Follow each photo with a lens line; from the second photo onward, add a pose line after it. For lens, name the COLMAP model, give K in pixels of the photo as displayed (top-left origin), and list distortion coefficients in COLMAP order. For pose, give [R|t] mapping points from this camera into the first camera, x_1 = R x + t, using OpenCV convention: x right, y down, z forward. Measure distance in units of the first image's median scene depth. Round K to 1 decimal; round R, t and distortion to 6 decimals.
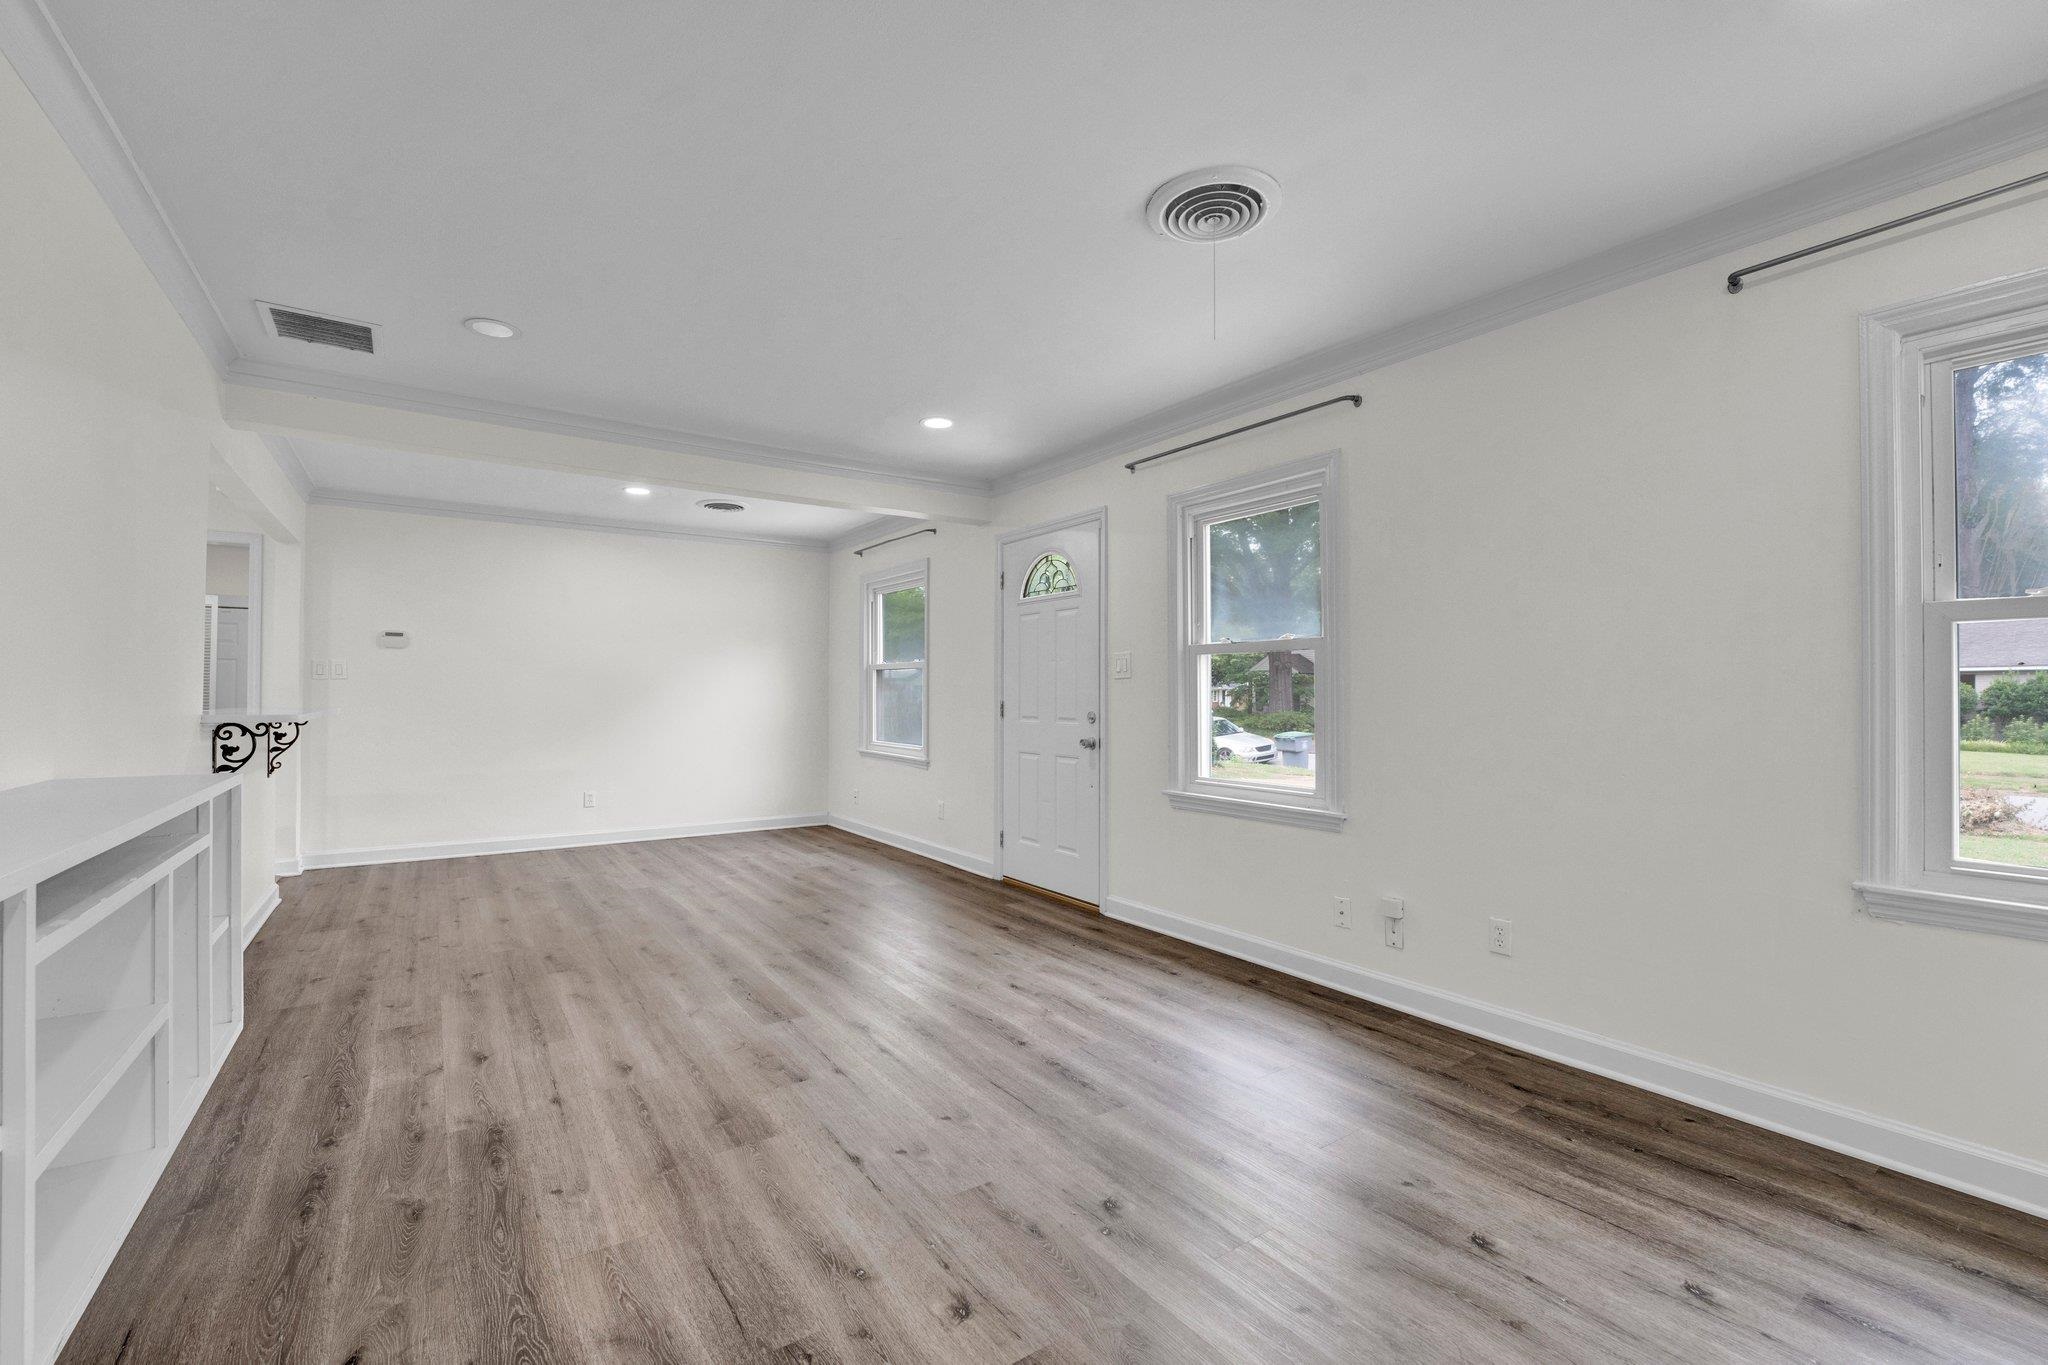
lens RADIAL K [[861.6, 0, 1029.7], [0, 861.6, 686.1], [0, 0, 1]] dist [-0.028748, 0.003406]
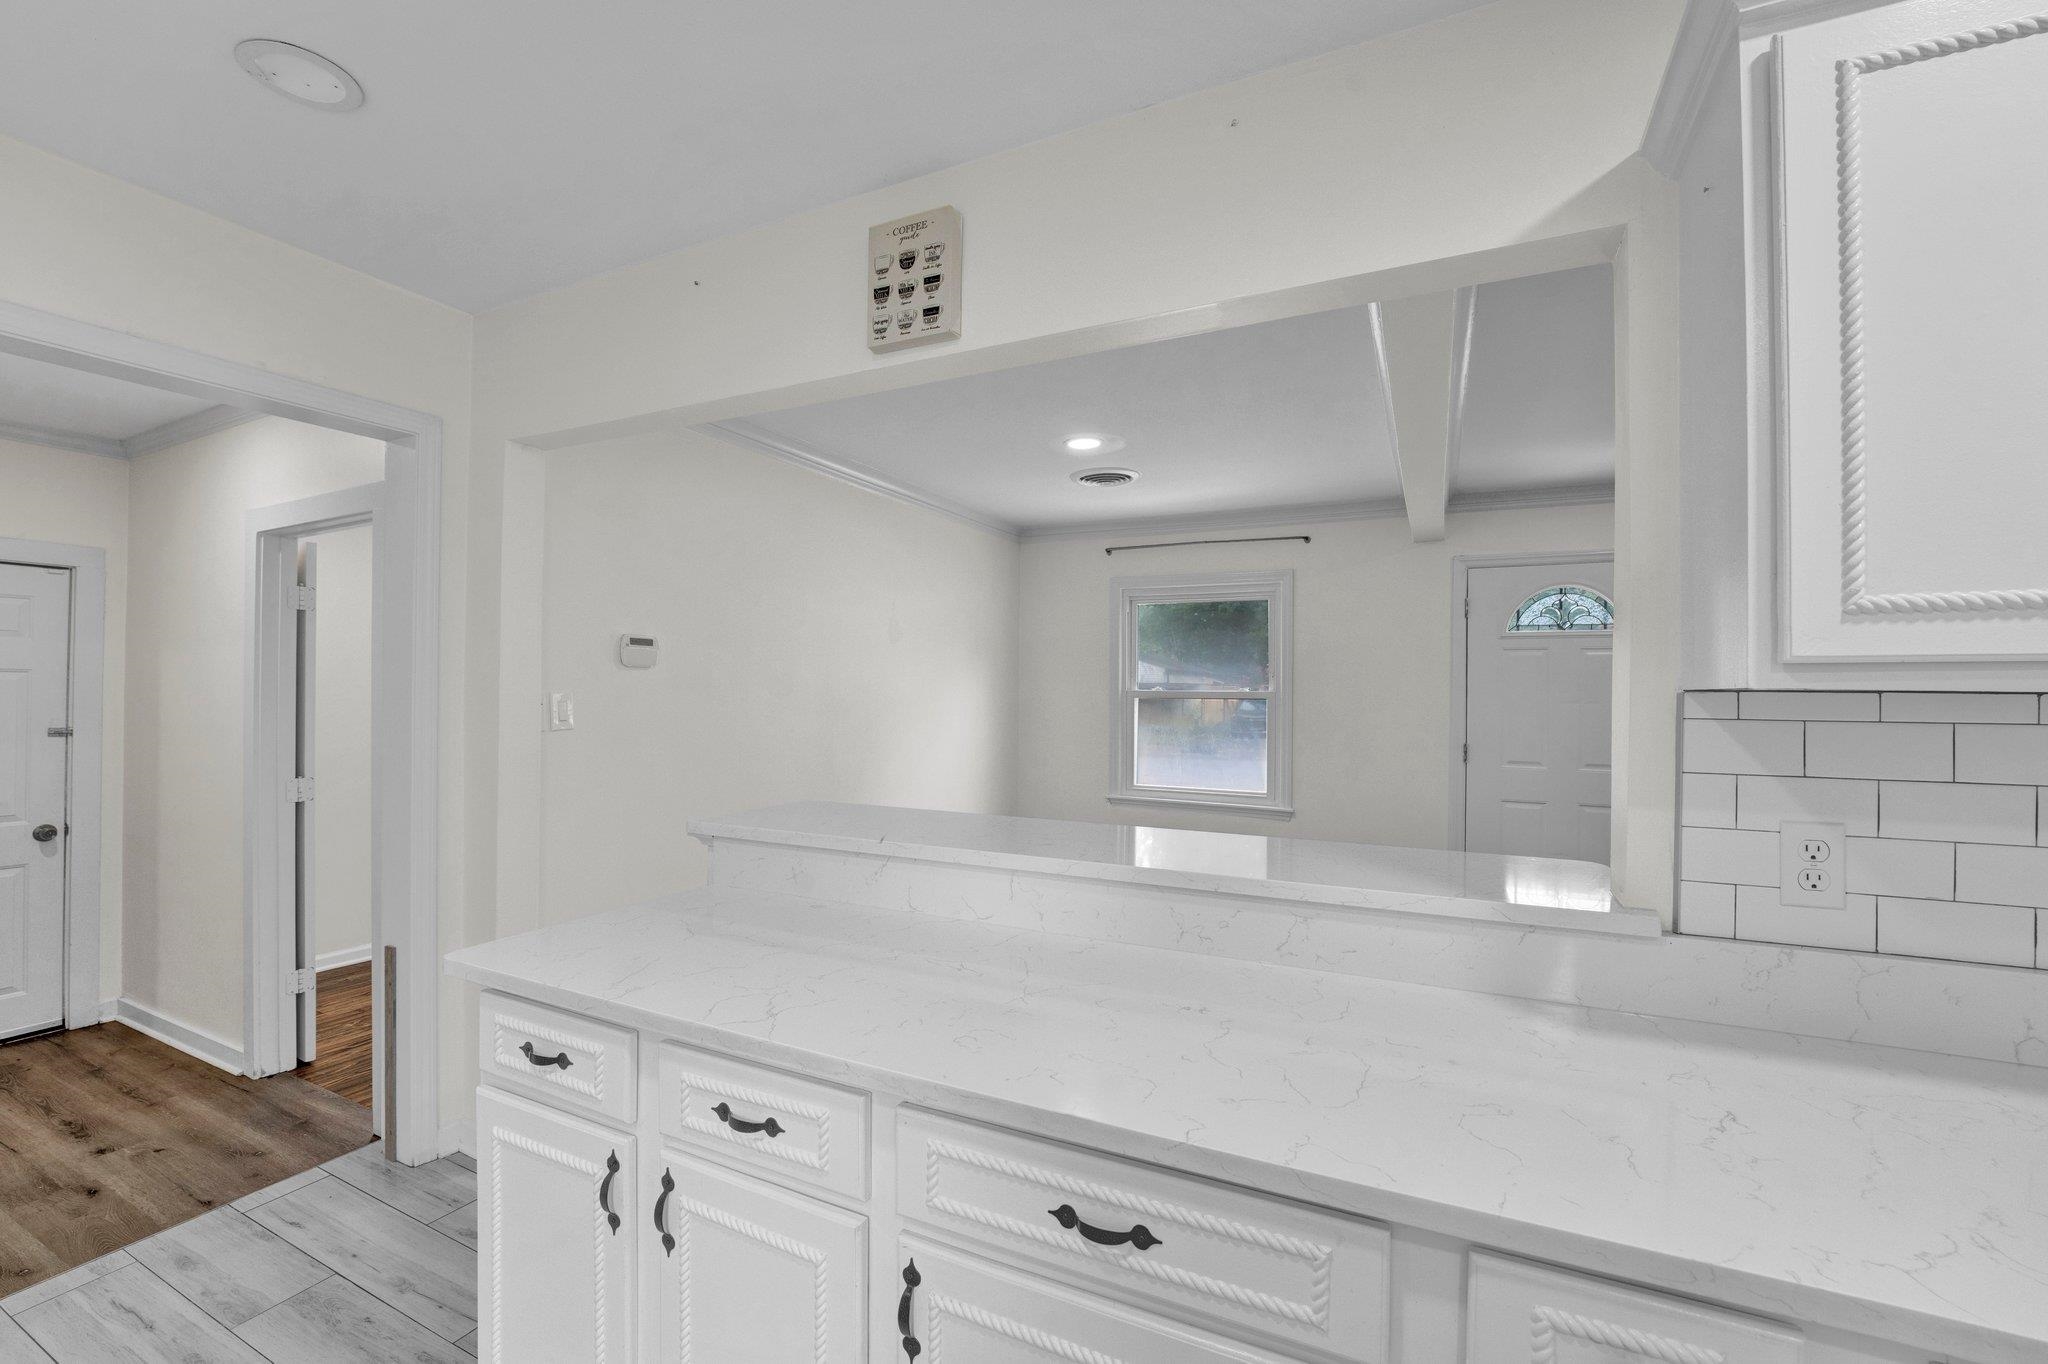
lens RADIAL K [[861.6, 0, 1011.1], [0, 861.6, 685.1], [0, 0, 1]] dist [-0.028748, 0.003406]
pose [[0.881081, 0.008003, 0.472898, -1.394966], [-0.012855, 0.999893, 0.007031, -0.069541], [-0.472791, -0.012274, 0.881089, 0.704697]]
